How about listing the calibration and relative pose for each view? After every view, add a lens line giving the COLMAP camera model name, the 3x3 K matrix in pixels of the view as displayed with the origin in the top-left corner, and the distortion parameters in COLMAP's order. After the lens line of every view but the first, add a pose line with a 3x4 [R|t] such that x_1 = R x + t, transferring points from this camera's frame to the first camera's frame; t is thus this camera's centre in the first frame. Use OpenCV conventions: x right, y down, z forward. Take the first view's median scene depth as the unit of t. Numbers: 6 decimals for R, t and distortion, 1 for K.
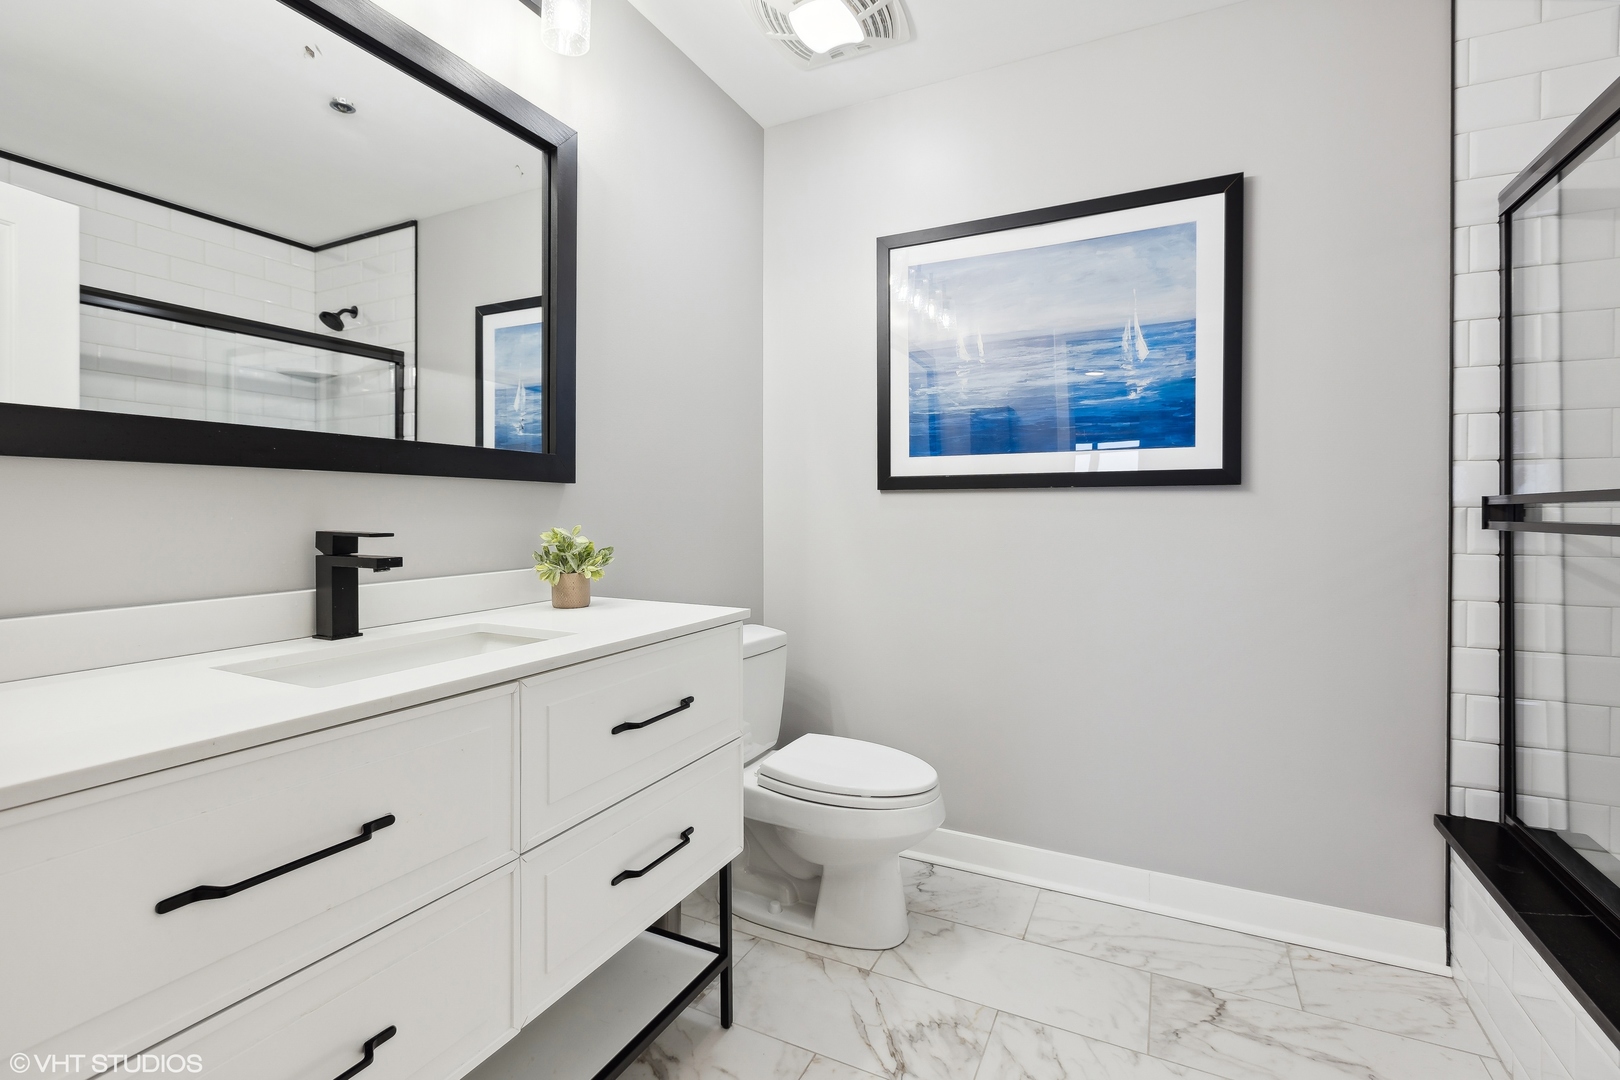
lens RADIAL K [[746.5, 0, 799.3], [0, 746.5, 511.8], [0, 0, 1]] dist [0.000966, 0.000015]
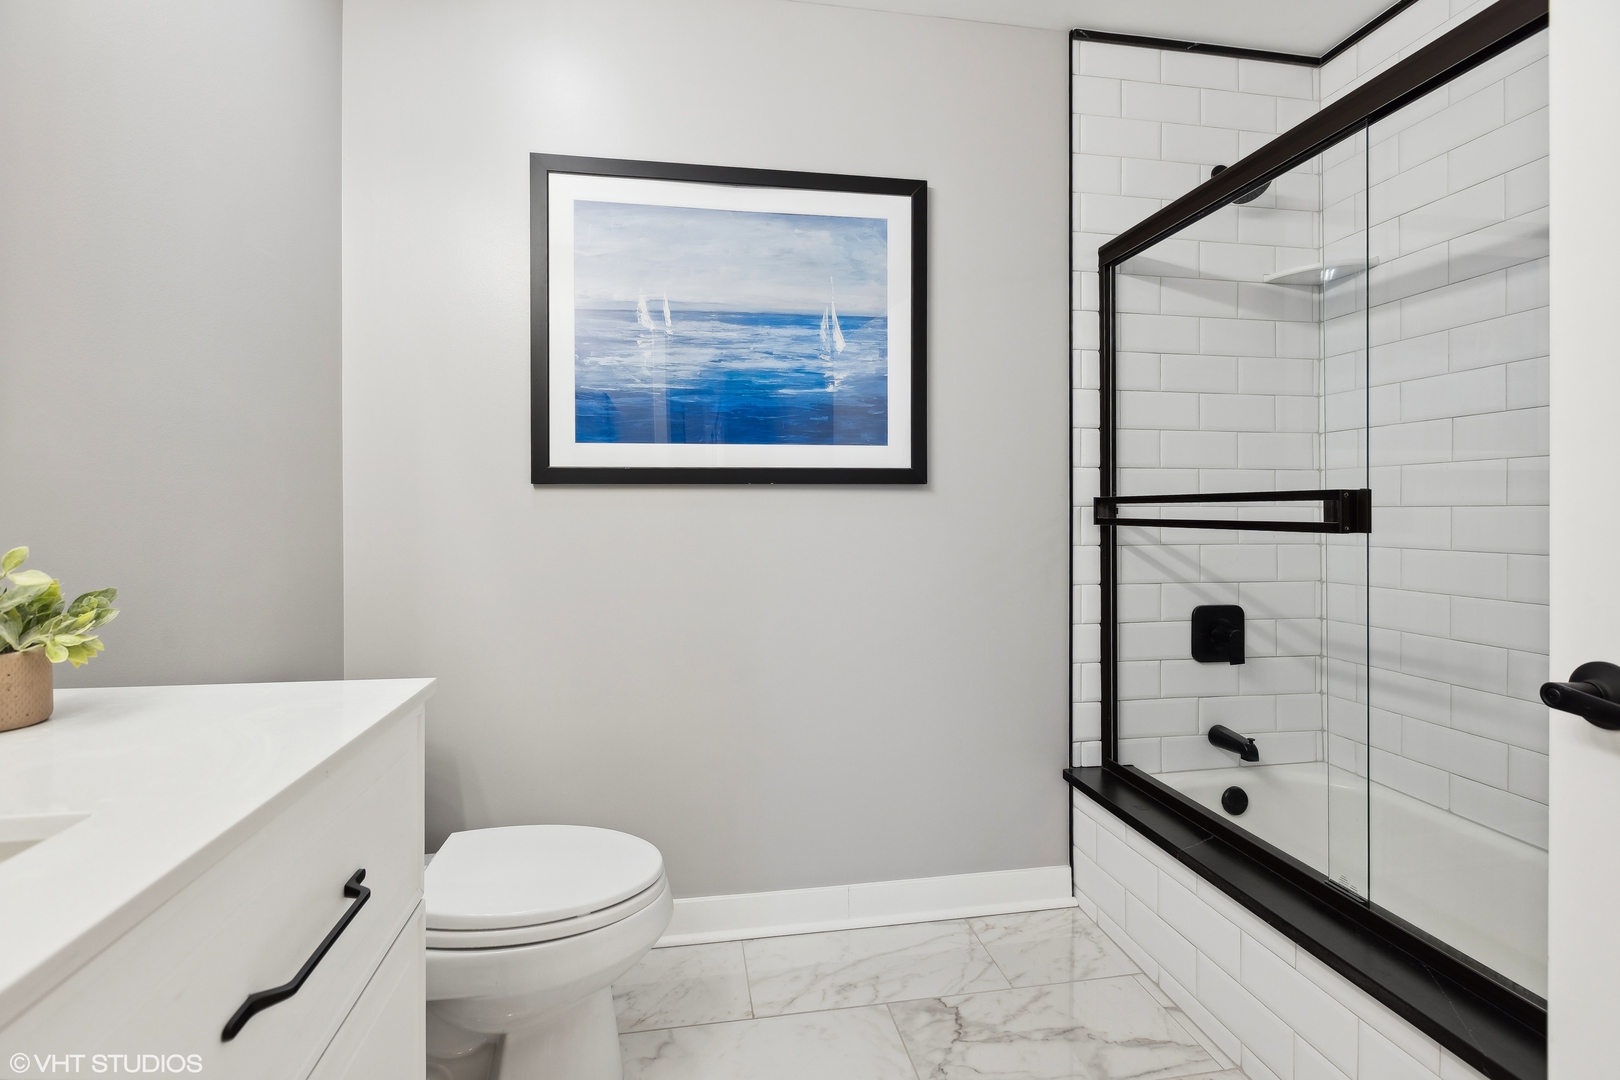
lens RADIAL K [[734.2, 0, 810.8], [0, 734.2, 509.2], [0, 0, 1]] dist [0.000852, 0.000215]
pose [[0.807689, -0.002046, 0.589606, -0.127376], [0.004561, 0.999986, -0.002778, 0.000165], [-0.589592, 0.004933, 0.807686, 0.270224]]
